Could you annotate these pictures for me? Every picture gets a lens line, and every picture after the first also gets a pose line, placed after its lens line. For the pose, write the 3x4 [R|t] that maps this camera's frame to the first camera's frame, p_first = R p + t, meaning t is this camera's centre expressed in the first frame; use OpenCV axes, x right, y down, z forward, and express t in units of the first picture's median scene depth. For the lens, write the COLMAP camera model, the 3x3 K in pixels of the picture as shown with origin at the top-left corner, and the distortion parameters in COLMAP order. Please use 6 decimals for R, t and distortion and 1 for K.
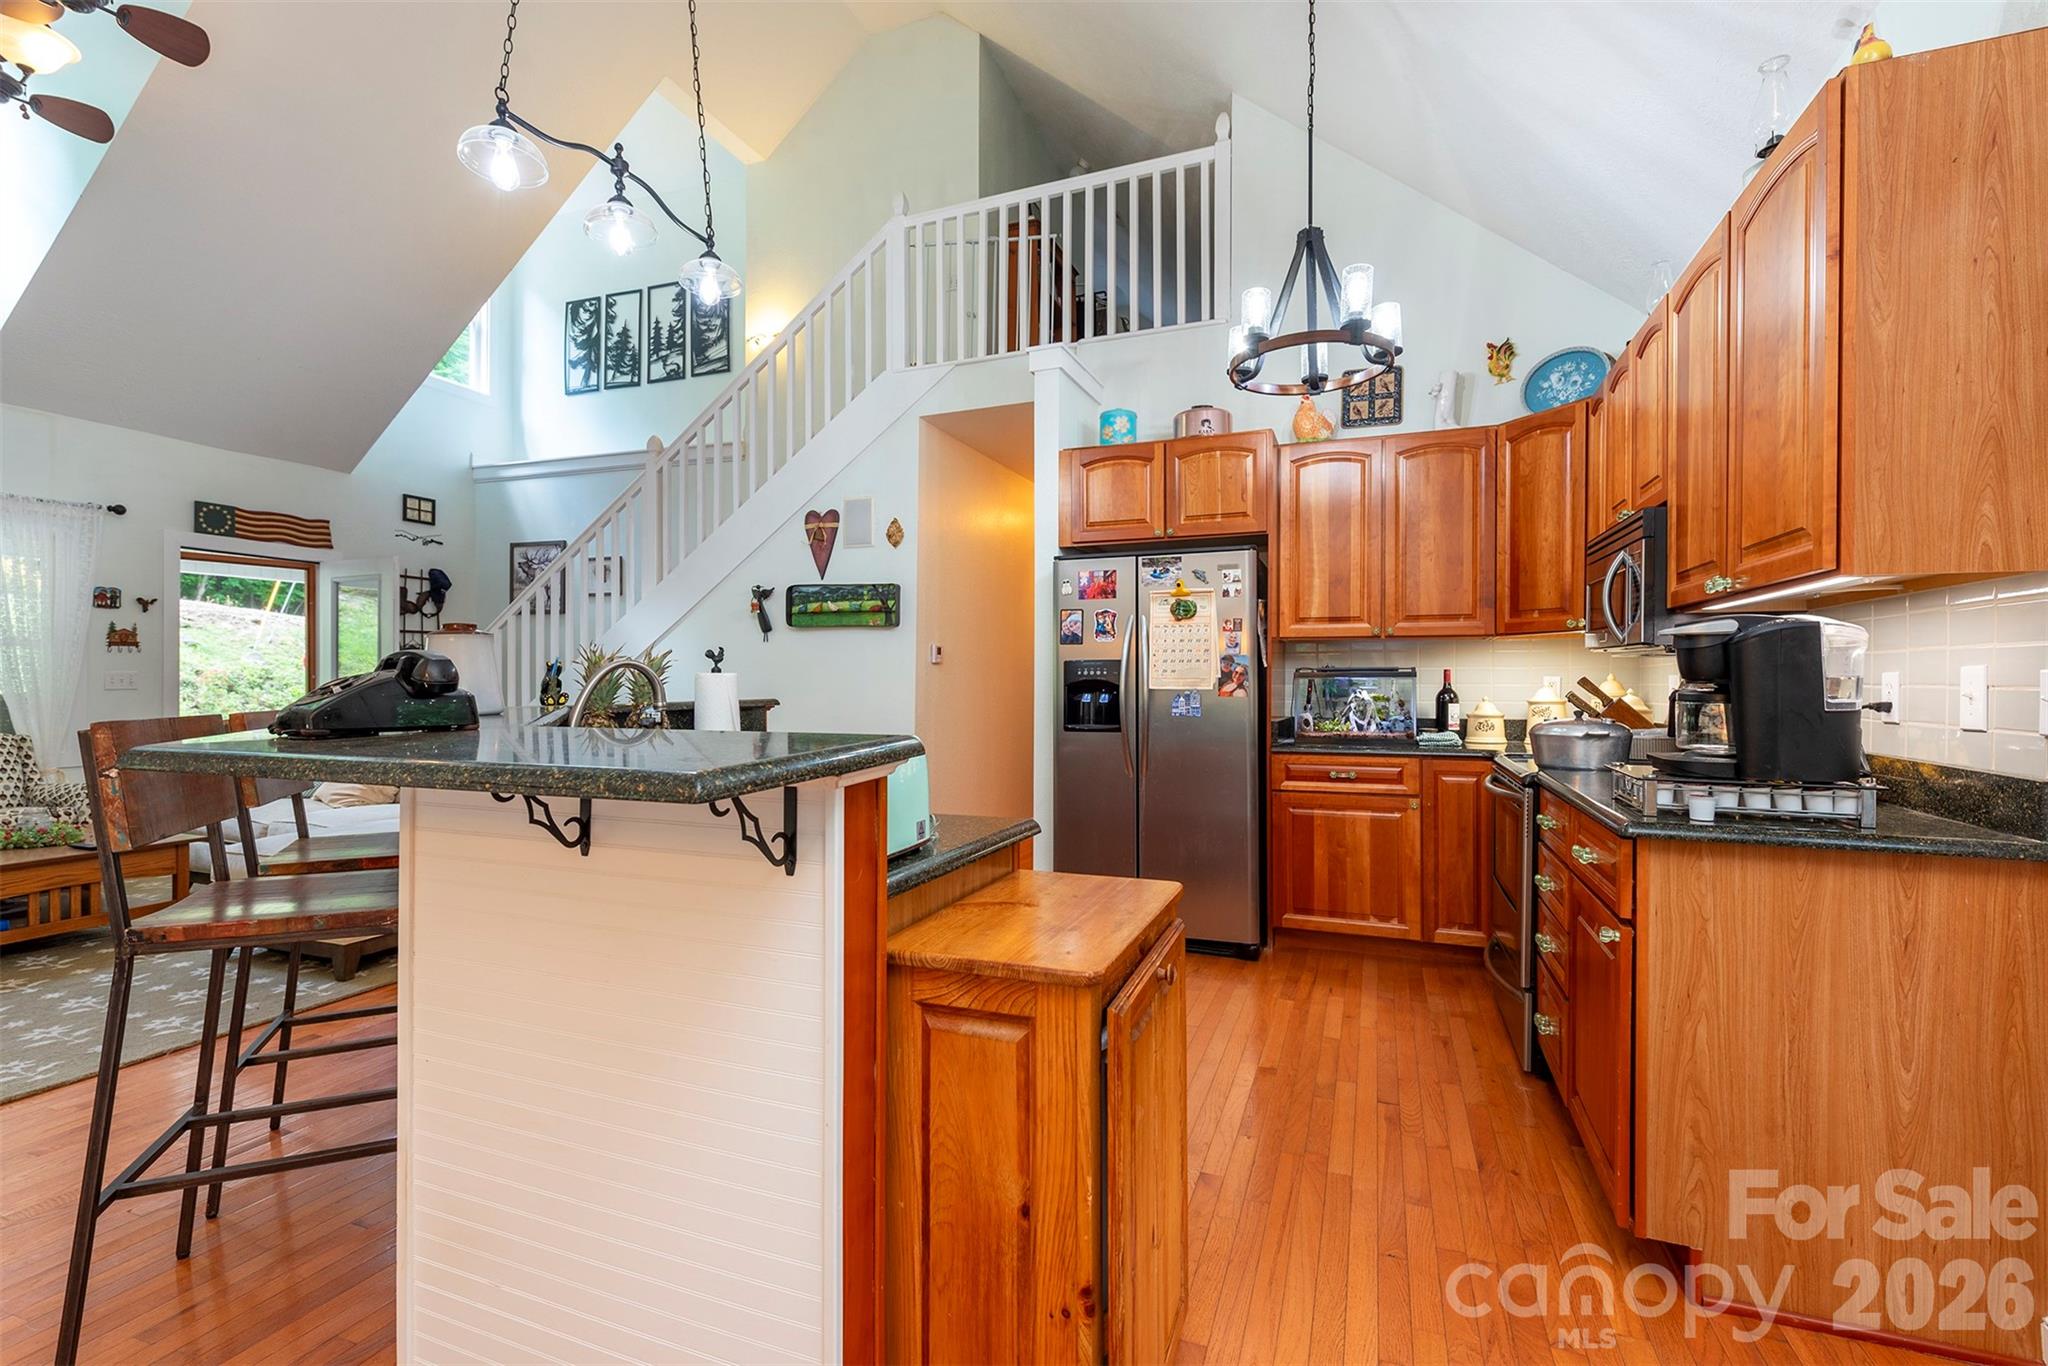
lens RADIAL K [[889.4, 0, 1013.2], [0, 889.4, 684.4], [0, 0, 1]] dist [0.009402, -0.001860]
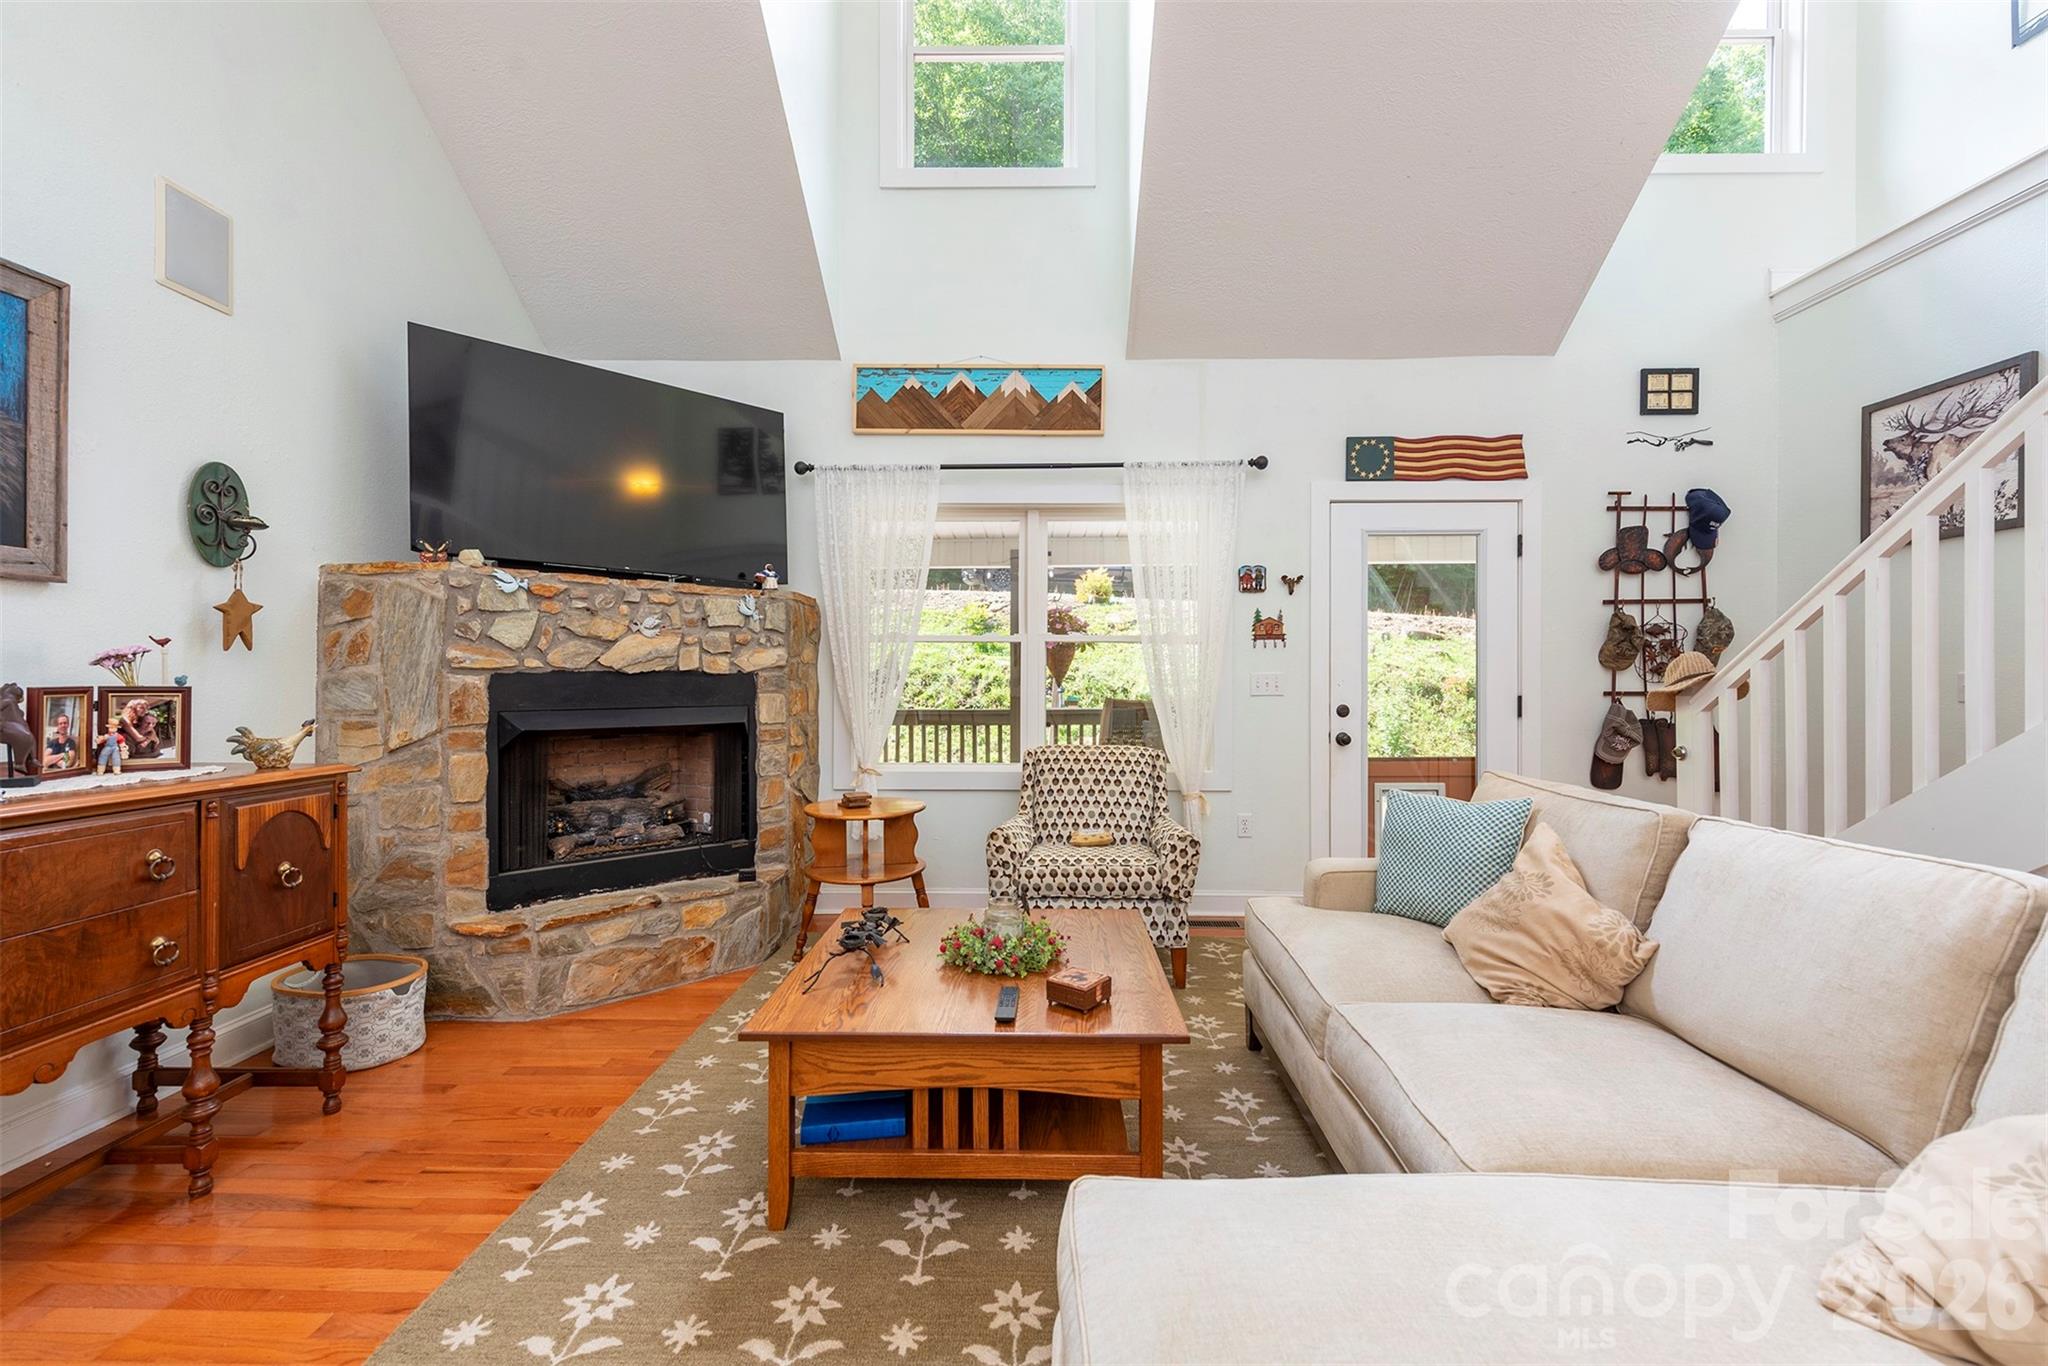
lens RADIAL K [[806.9, 0, 1026.1], [0, 806.9, 686.3], [0, 0, 1]] dist [-0.002347, -0.000622]
pose [[0.312926, -0.002884, -0.949773, -0.302892], [-0.005087, 0.999976, -0.004713, 0.001331], [0.949764, 0.006306, 0.312904, 0.445442]]
